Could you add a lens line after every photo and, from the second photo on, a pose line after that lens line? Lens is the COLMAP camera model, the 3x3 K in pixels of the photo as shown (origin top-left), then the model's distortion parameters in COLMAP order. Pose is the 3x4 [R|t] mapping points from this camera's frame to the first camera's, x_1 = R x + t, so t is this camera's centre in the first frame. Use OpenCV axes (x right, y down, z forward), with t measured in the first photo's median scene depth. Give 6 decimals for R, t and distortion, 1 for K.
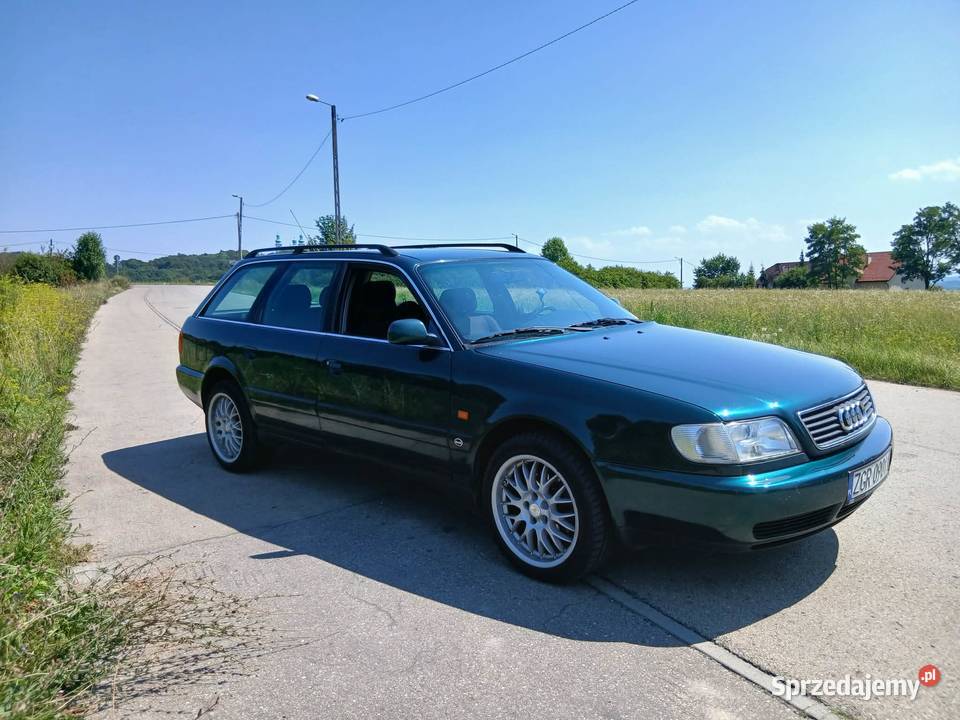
lens RADIAL K [[729.7, 0, 482.1], [0, 729.7, 356.3], [0, 0, 1]] dist [0.118796, -0.220266]
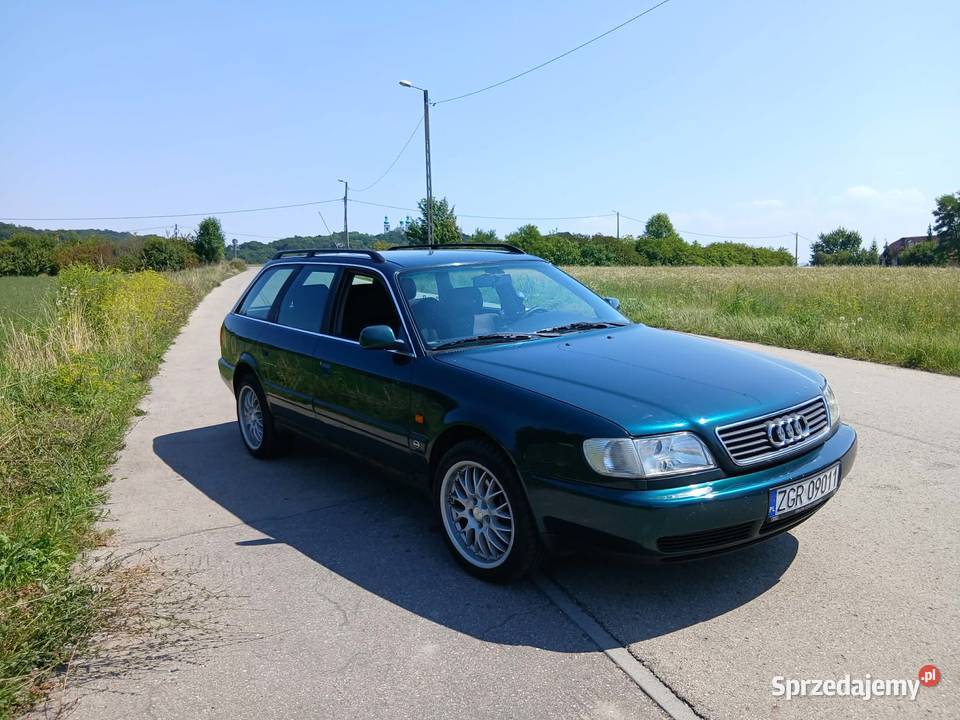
lens RADIAL K [[729.7, 0, 482.1], [0, 729.7, 356.3], [0, 0, 1]] dist [0.118796, -0.220266]
pose [[0.990228, 0.008799, -0.139182, 0.142264], [-0.004769, 0.999561, 0.029257, -0.028004], [0.139378, -0.028307, 0.989834, -0.018079]]
